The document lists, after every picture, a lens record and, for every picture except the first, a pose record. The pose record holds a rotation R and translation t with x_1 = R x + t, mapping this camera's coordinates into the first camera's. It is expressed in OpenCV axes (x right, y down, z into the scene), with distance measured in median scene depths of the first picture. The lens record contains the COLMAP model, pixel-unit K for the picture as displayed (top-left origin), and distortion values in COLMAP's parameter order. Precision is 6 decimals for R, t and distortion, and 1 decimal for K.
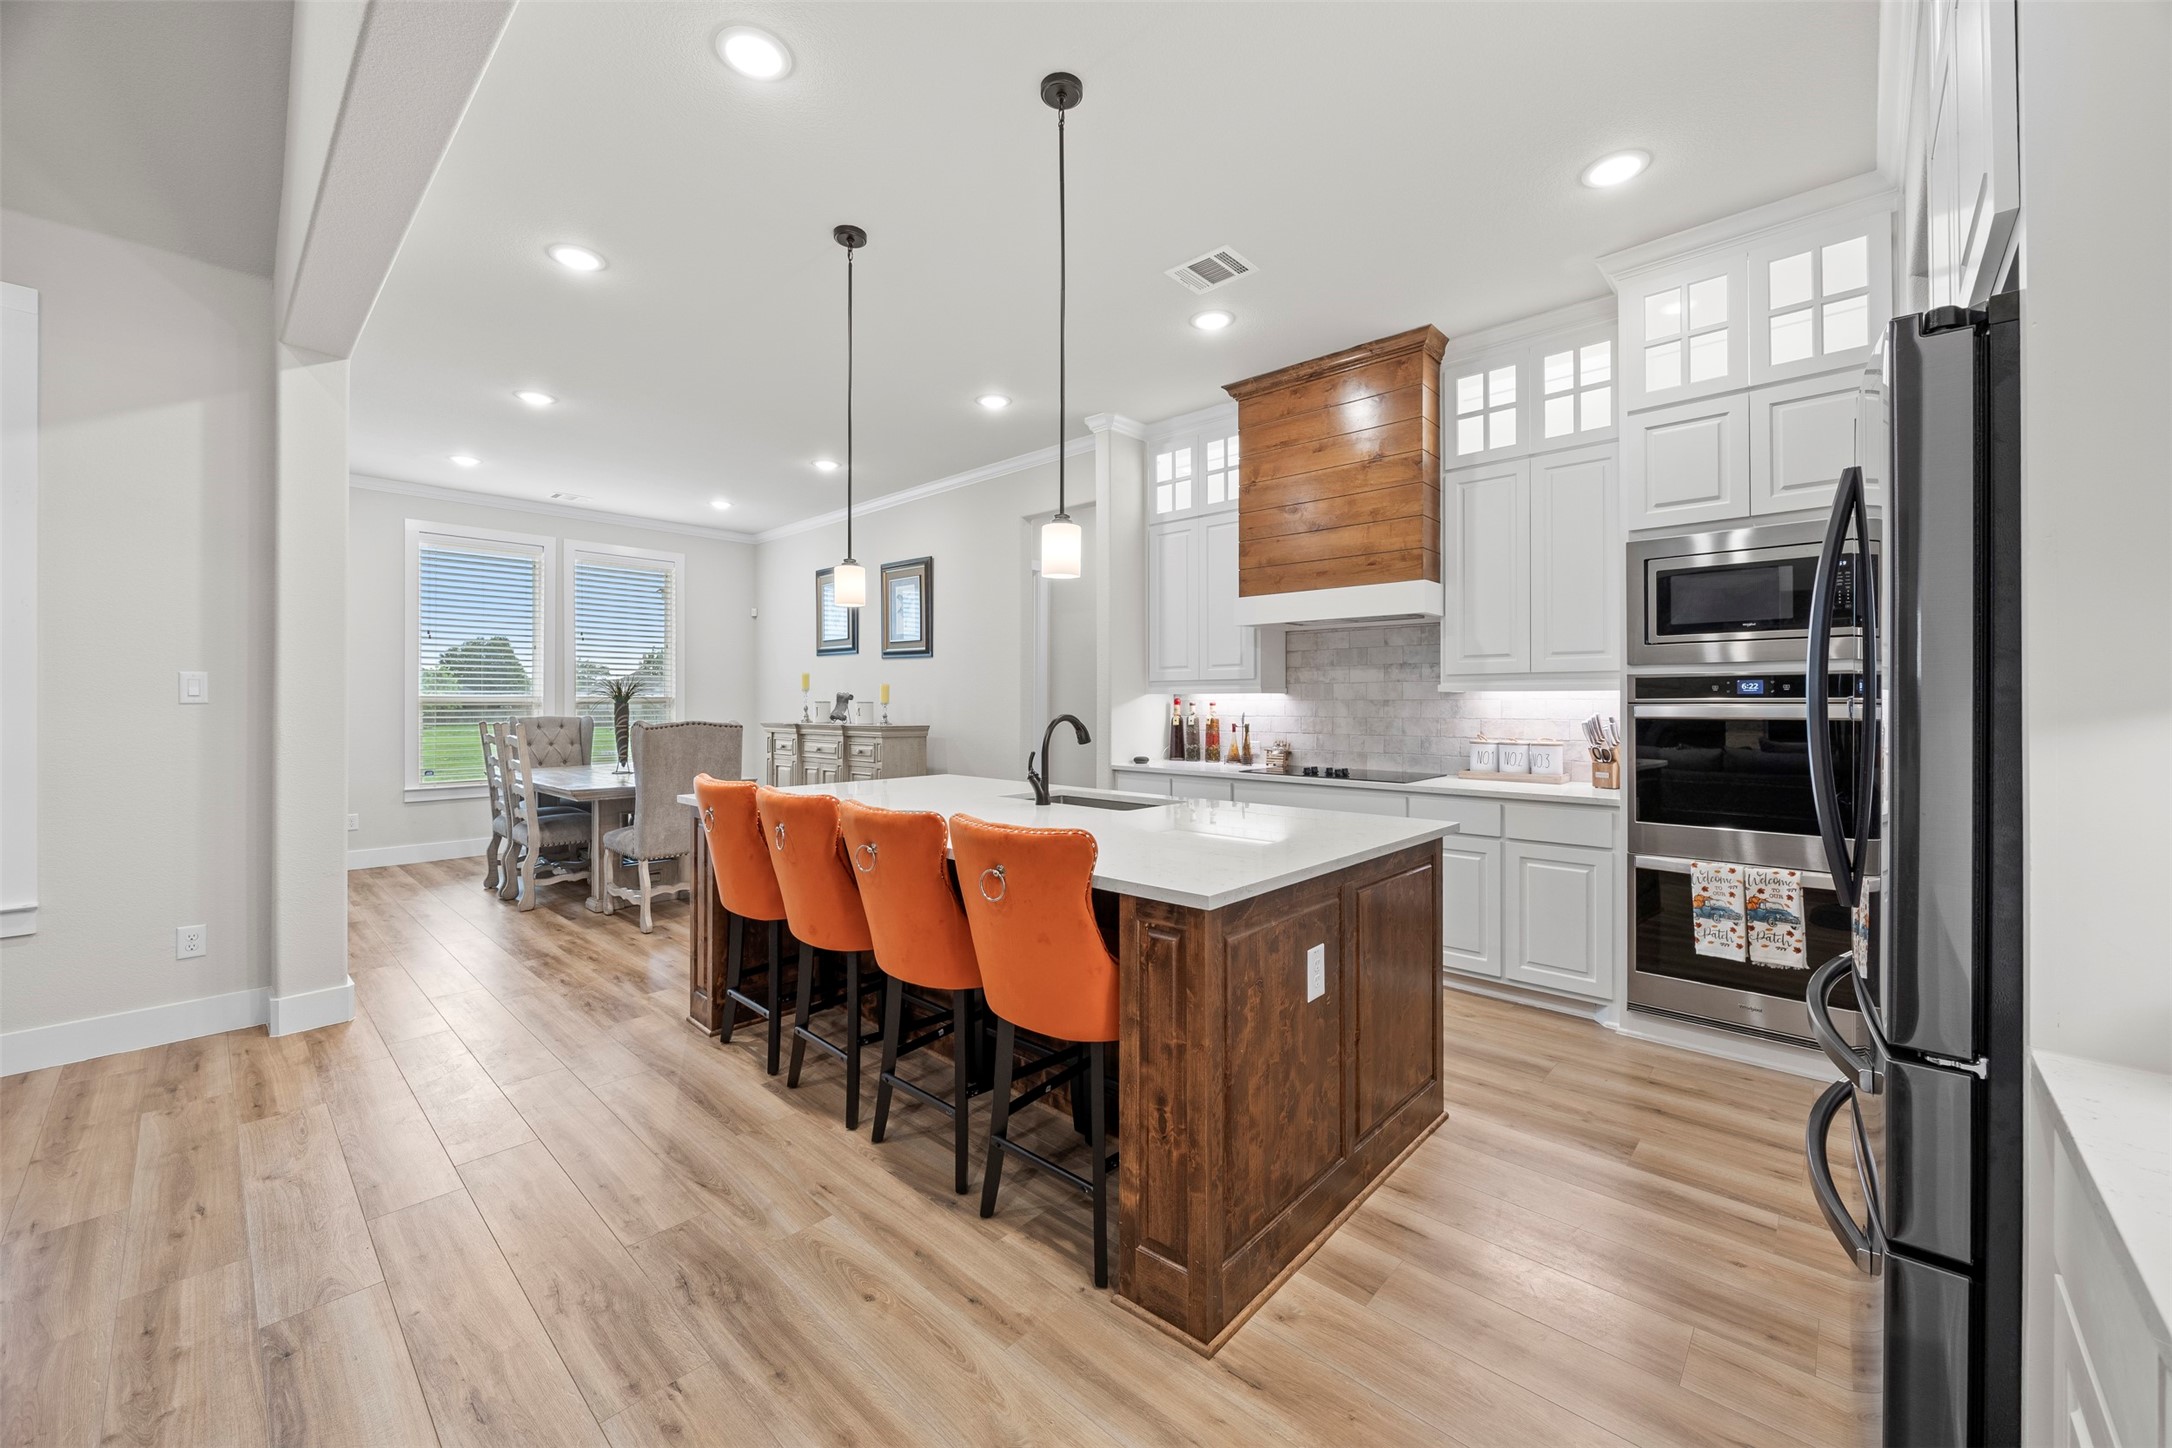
lens RADIAL K [[831.7, 0, 1089.9], [0, 831.7, 708.8], [0, 0, 1]] dist [-0.001680, -0.000016]
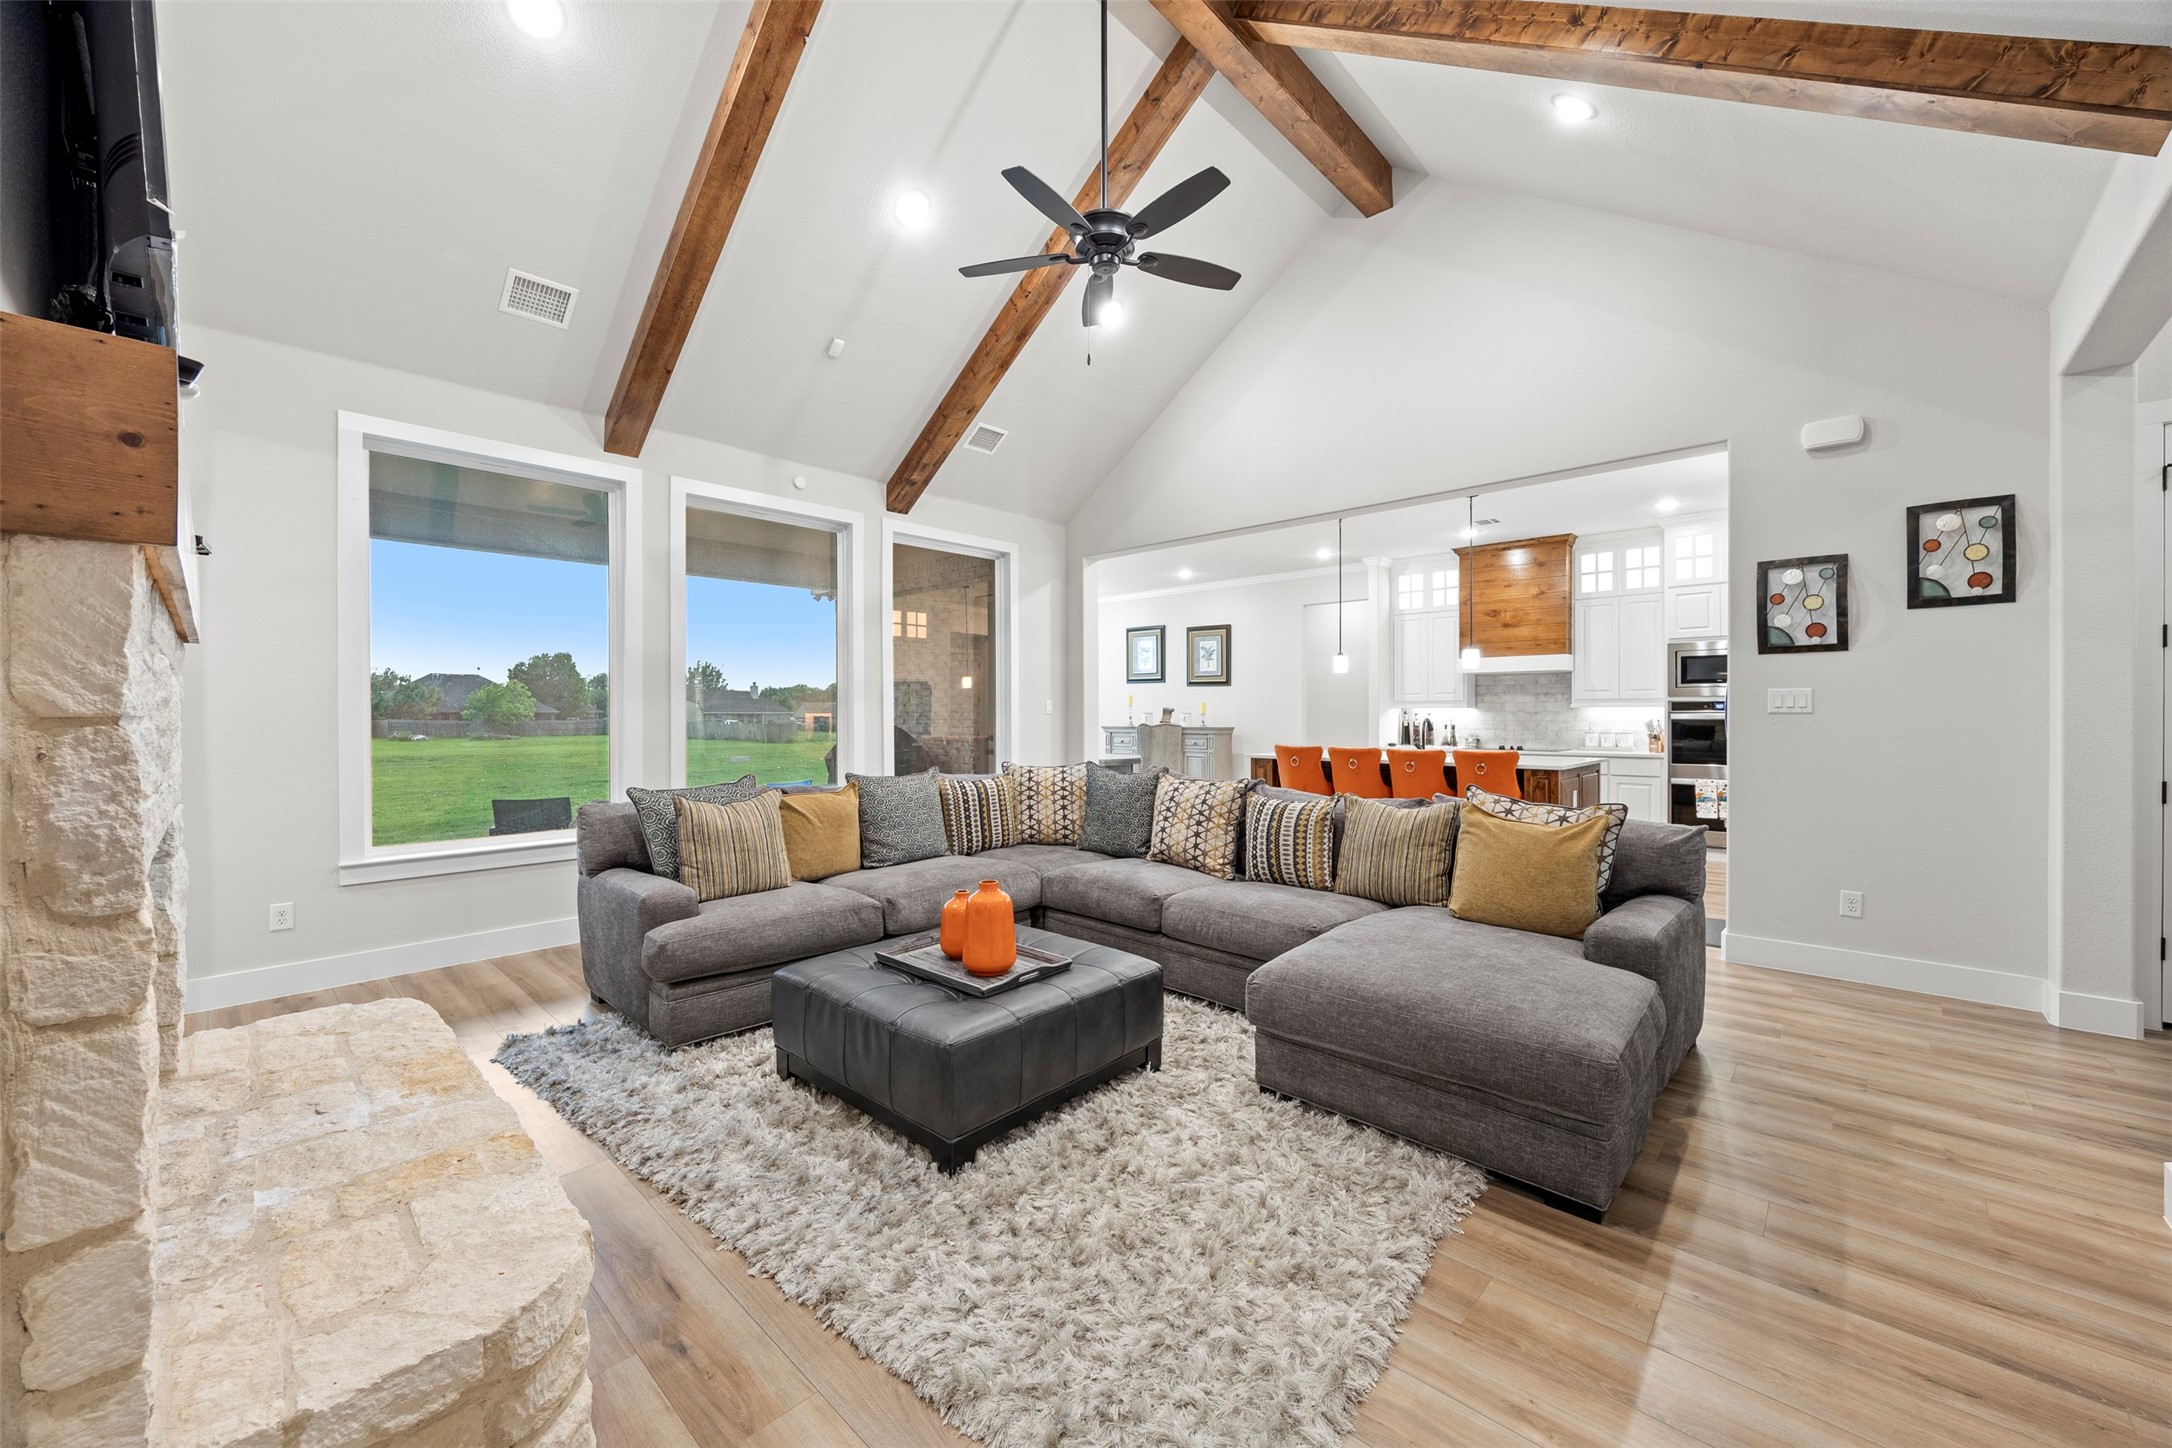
lens RADIAL K [[826.7, 0, 1084.7], [0, 826.7, 727.2], [0, 0, 1]] dist [-0.003868, -0.000281]
pose [[0.999961, -0.000942, -0.008815, -0.705004], [0.001016, 0.999964, 0.008405, 0.008557], [0.008807, -0.008414, 0.999926, -0.967105]]
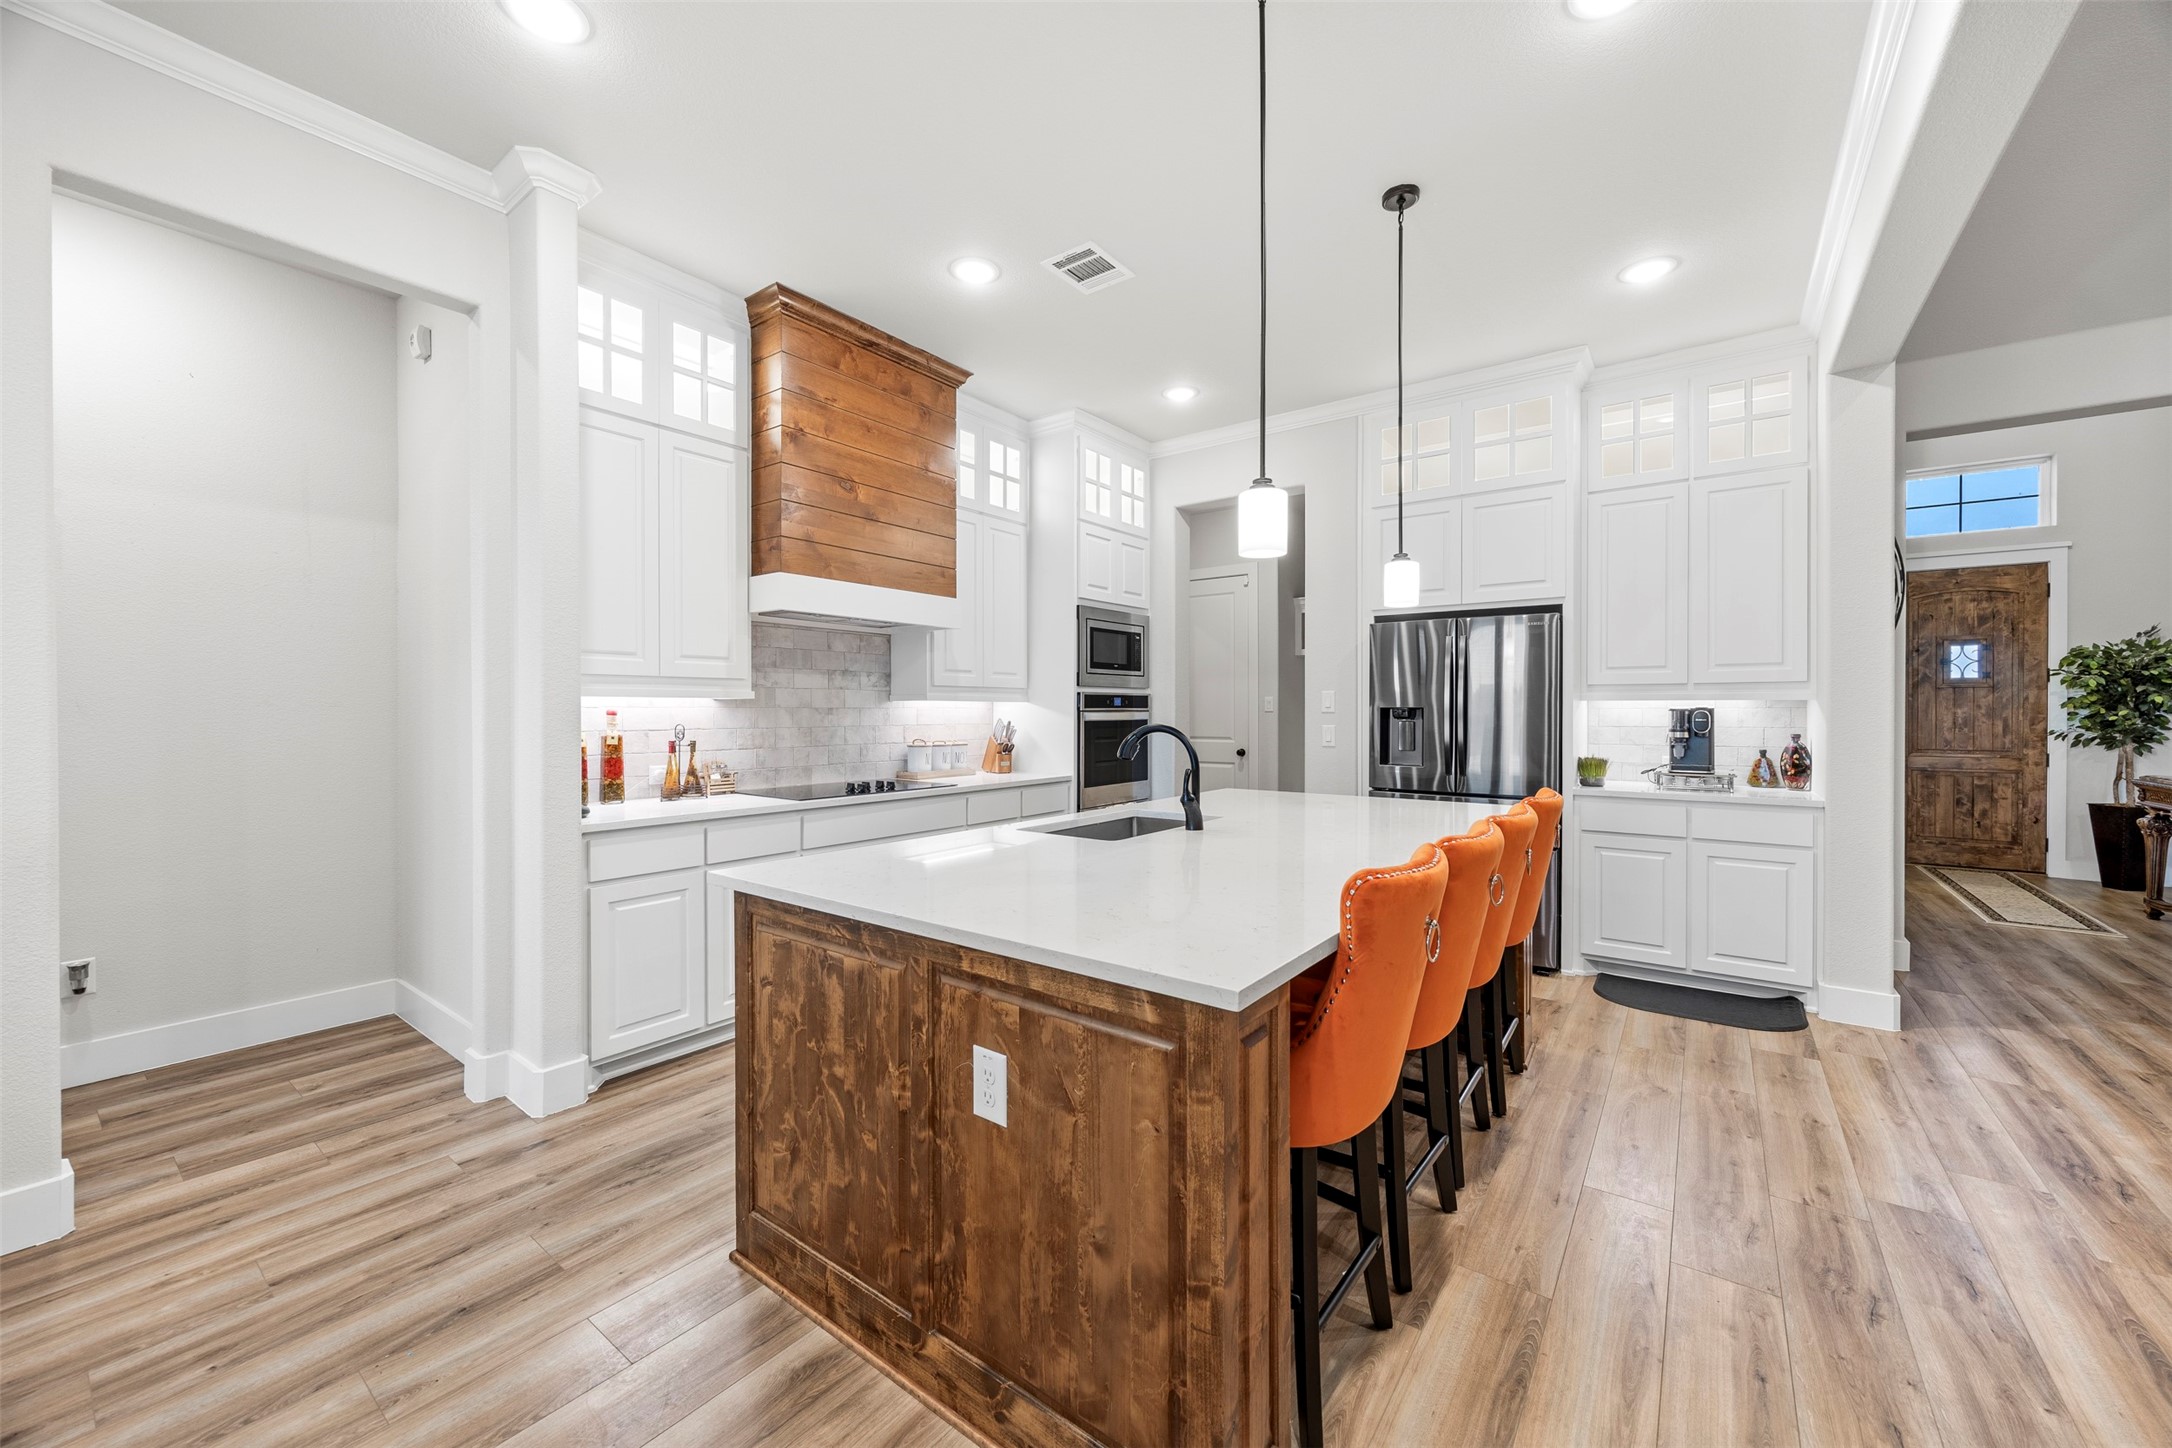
lens RADIAL K [[831.1, 0, 1081.5], [0, 831.1, 717.3], [0, 0, 1]] dist [-0.005743, -0.000172]
pose [[-0.100974, -0.006879, 0.994865, -0.631833], [0.008022, 0.999938, 0.007728, -0.005209], [-0.994857, 0.008761, -0.100912, 0.846219]]
